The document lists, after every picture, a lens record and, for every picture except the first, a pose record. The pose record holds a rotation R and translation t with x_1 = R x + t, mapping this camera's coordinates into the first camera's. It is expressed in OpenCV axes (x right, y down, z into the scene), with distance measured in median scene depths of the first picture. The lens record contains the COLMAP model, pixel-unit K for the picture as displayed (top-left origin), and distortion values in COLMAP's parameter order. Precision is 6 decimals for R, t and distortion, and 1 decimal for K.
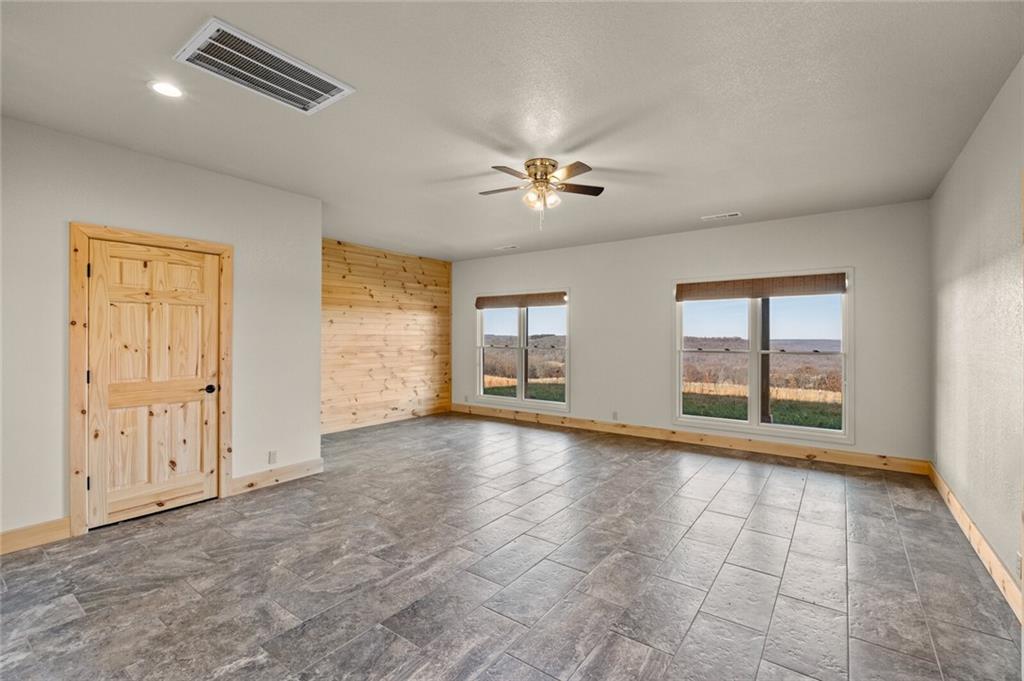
lens RADIAL K [[448.4, 0, 510.7], [0, 448.4, 344.6], [0, 0, 1]] dist [0.002785, -0.001247]
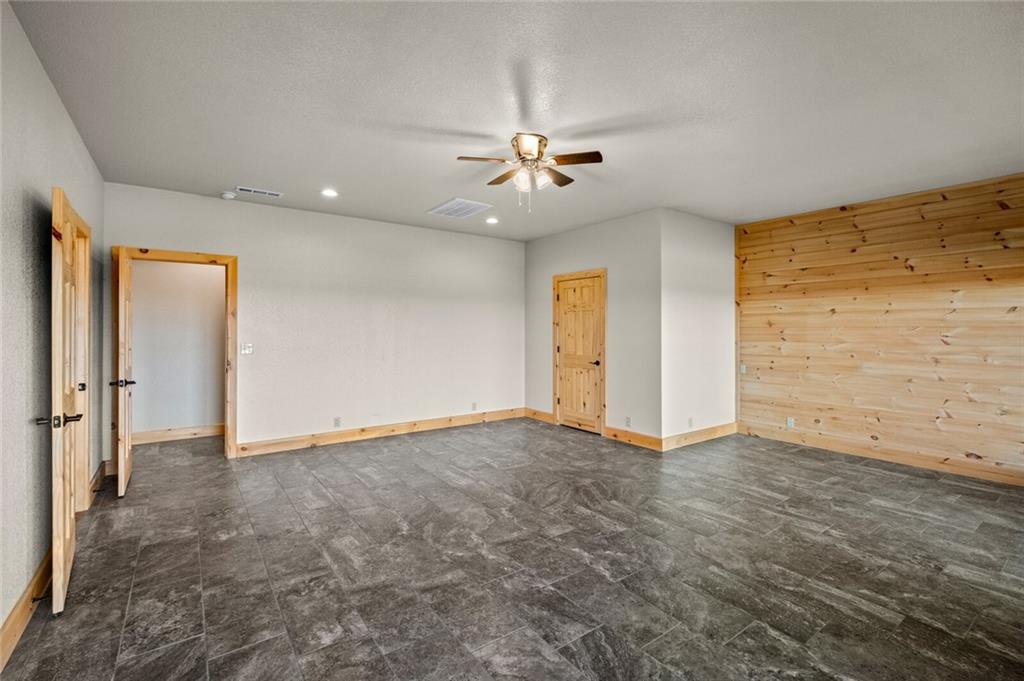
lens RADIAL K [[448.4, 0, 512.7], [0, 448.4, 338.7], [0, 0, 1]] dist [0.002785, -0.001247]
pose [[-0.299527, 0.017768, -0.953922, 0.929365], [-0.017603, 0.999553, 0.024145, -0.019576], [0.953925, 0.024024, -0.299080, 1.213770]]
